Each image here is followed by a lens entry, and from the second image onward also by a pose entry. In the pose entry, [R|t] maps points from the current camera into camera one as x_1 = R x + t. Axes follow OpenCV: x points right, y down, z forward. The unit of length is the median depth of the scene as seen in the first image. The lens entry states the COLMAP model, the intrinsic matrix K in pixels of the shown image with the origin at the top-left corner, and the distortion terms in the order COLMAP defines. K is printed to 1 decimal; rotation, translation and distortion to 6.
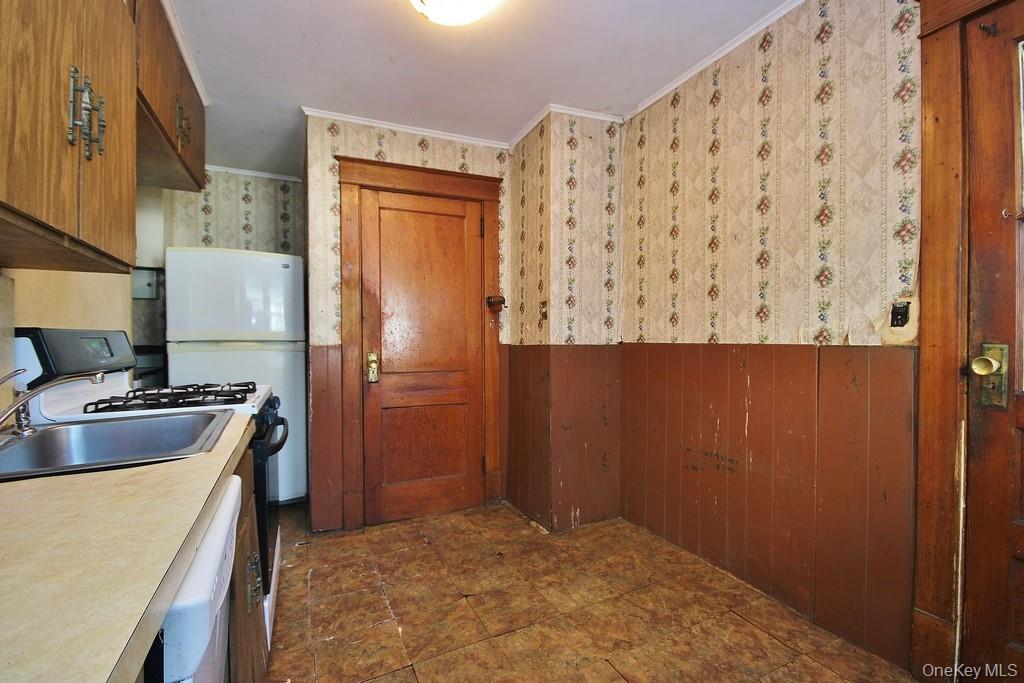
lens RADIAL K [[470.4, 0, 512.5], [0, 470.4, 343.4], [0, 0, 1]] dist [0.000322, 0.000053]
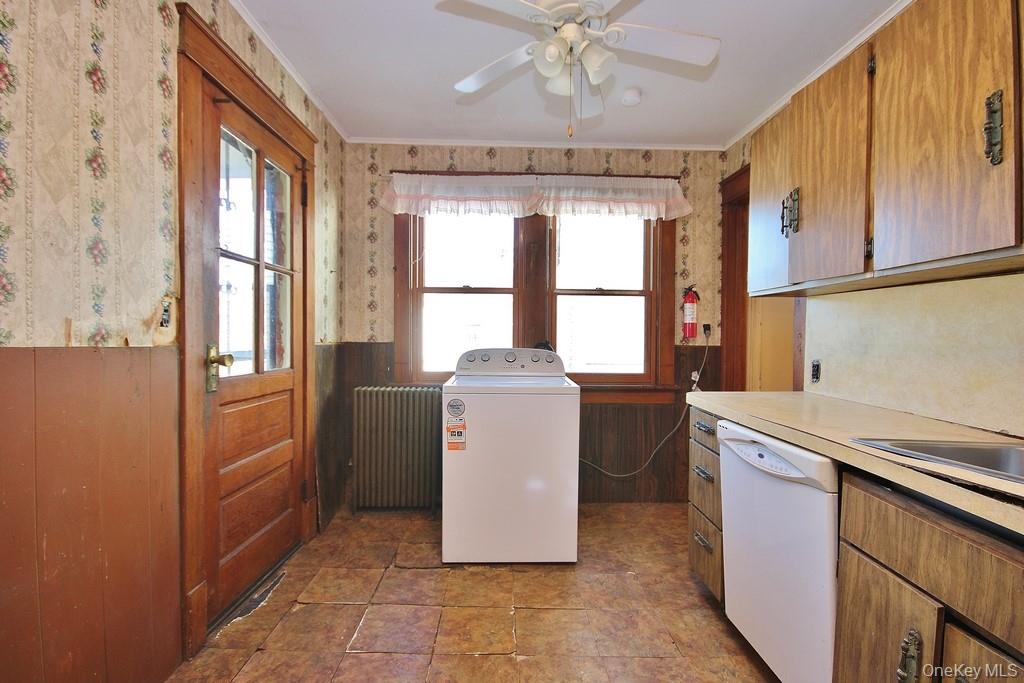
lens RADIAL K [[470.4, 0, 512.4], [0, 470.4, 342.4], [0, 0, 1]] dist [0.000322, 0.000053]
pose [[-0.908293, 0.001534, 0.418331, -0.198994], [0.003597, 0.999985, 0.004142, -0.004493], [-0.418319, 0.005267, -0.908285, 1.382280]]
